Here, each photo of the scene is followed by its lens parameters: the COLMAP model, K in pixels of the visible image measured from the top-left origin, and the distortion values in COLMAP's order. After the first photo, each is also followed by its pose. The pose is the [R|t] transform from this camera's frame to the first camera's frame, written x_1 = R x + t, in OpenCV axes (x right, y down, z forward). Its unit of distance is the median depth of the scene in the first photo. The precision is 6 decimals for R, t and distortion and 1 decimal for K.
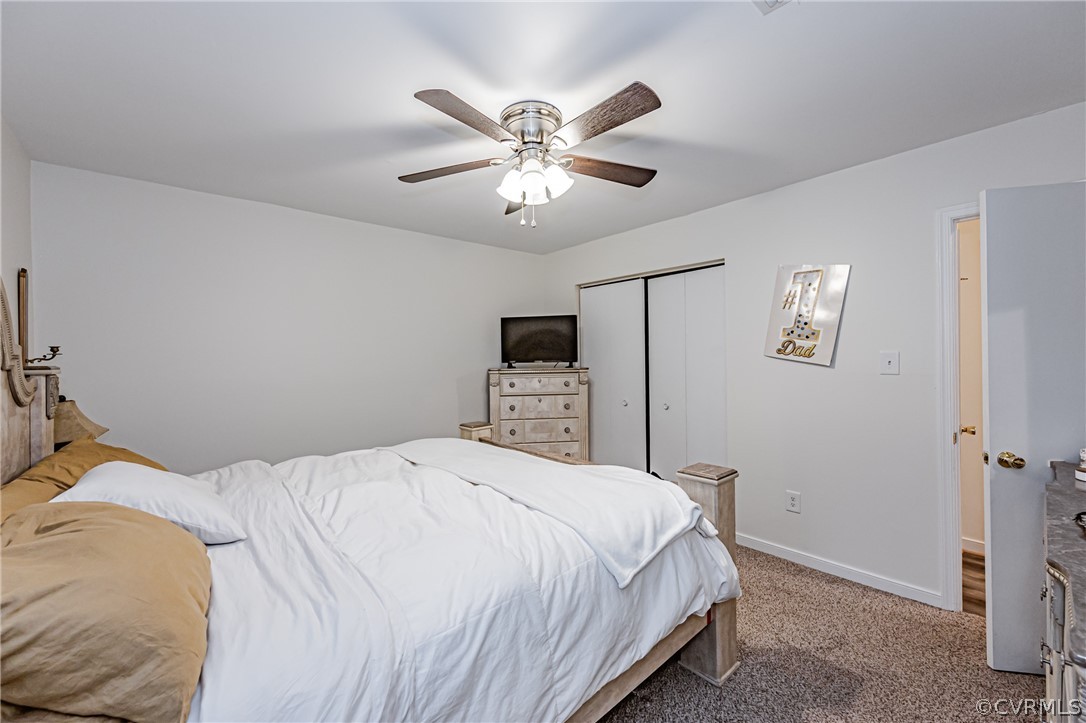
lens RADIAL K [[440.6, 0, 538.9], [0, 440.6, 359.3], [0, 0, 1]] dist [0.002558, -0.000598]
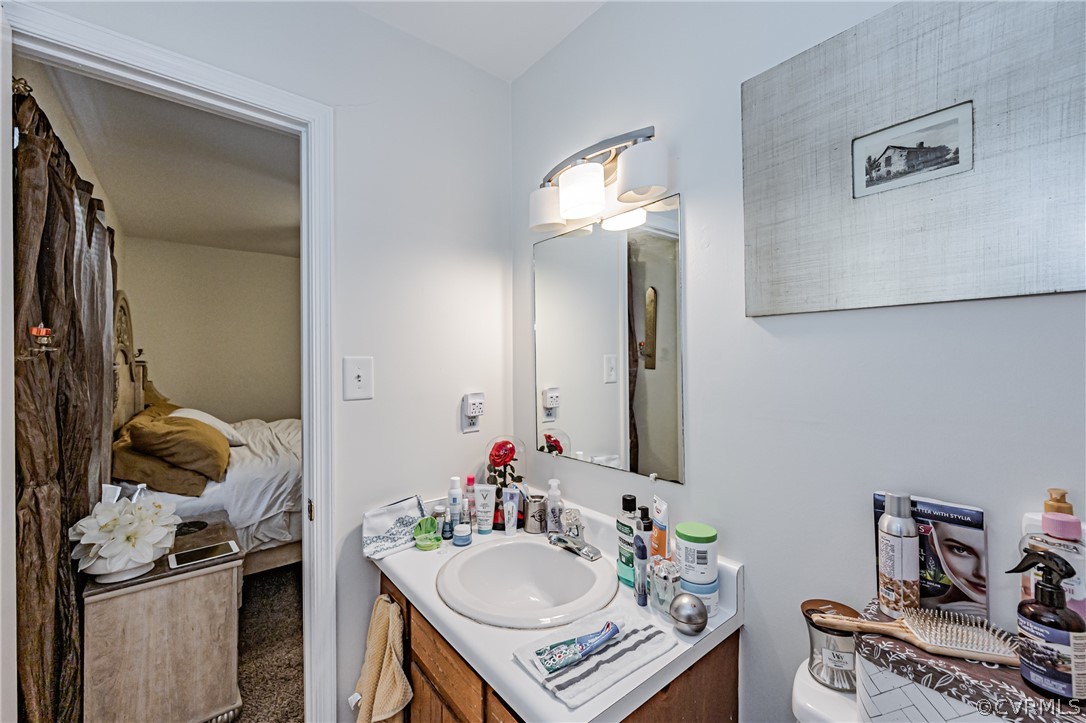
lens RADIAL K [[440.6, 0, 543.0], [0, 440.6, 357.3], [0, 0, 1]] dist [0.002558, -0.000598]
pose [[0.999472, 0.021147, -0.024674, 0.817642], [-0.021621, 0.999583, -0.019132, 0.001031], [0.024259, 0.019655, 0.999512, -1.108627]]
